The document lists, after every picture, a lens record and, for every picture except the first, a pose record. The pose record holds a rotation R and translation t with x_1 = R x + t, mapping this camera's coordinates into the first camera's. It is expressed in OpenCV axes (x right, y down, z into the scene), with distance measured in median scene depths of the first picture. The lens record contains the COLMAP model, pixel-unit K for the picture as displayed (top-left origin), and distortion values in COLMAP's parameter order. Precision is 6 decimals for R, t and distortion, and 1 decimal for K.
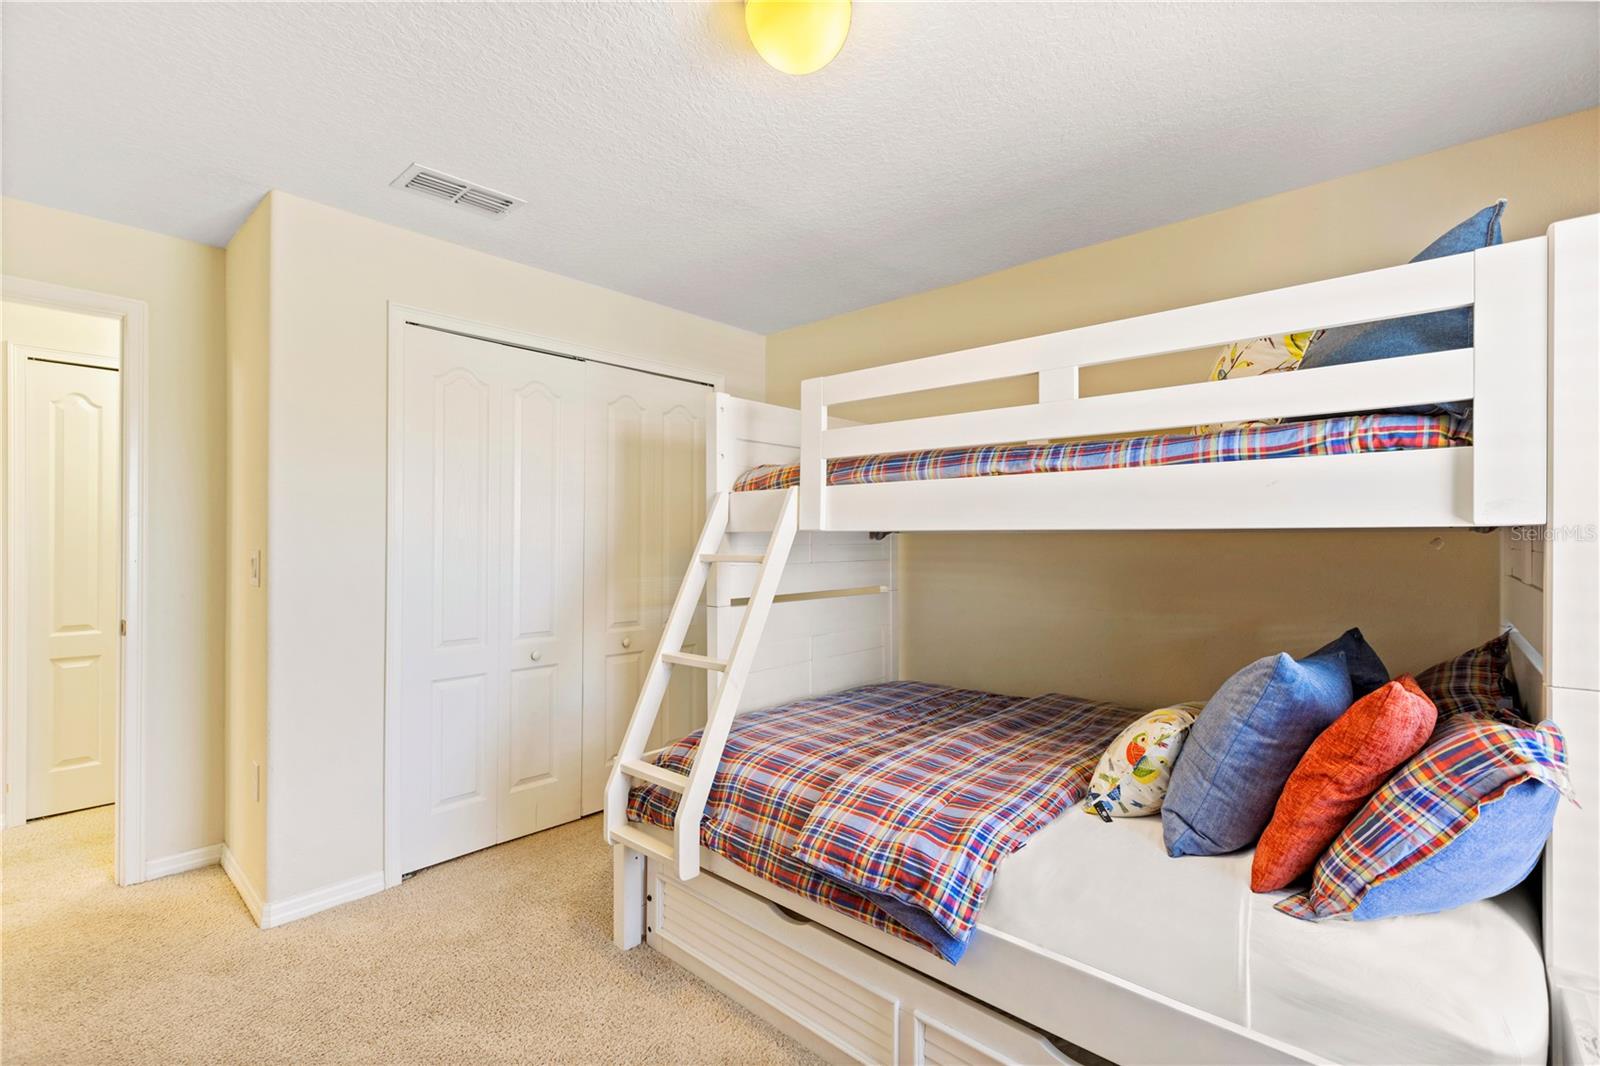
lens RADIAL K [[727.1, 0, 800.0], [0, 727.1, 533.0], [0, 0, 1]] dist [-0.004176, -0.000150]
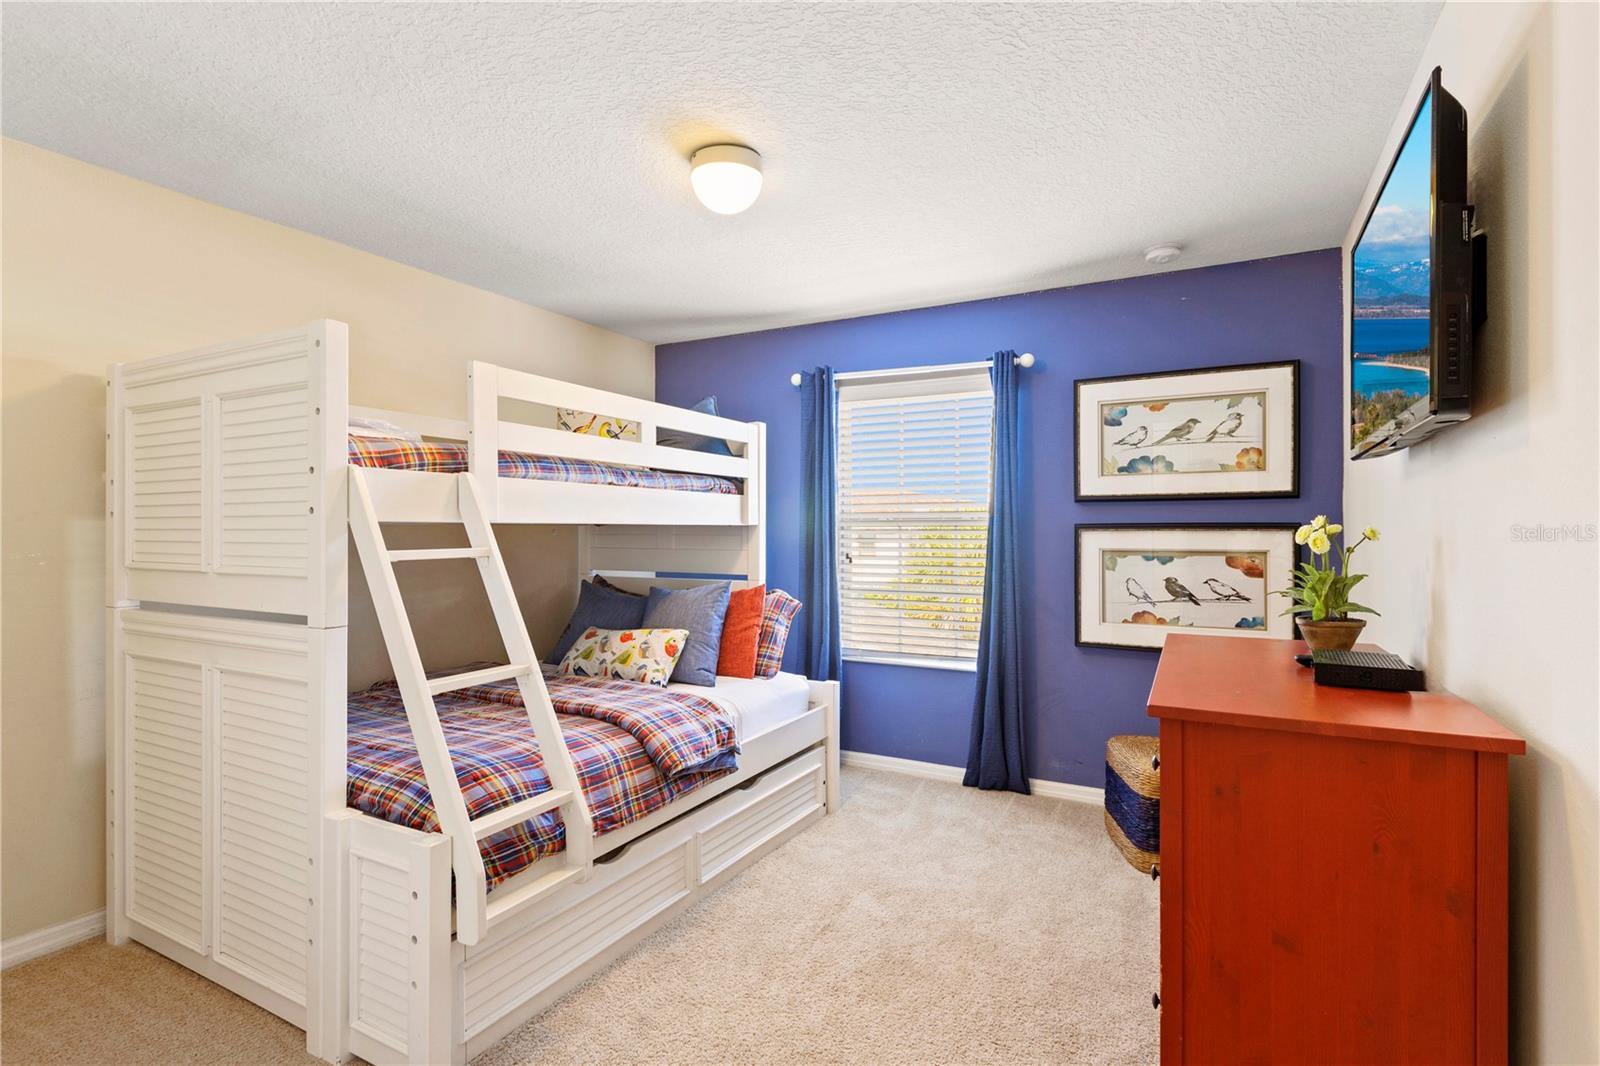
lens RADIAL K [[727.1, 0, 800.0], [0, 727.1, 533.0], [0, 0, 1]] dist [-0.004176, -0.000150]
pose [[-0.213468, 0.002715, 0.976946, -1.221355], [0.000504, 0.999996, -0.002669, 0.017695], [-0.976950, -0.000078, -0.213469, 0.973470]]
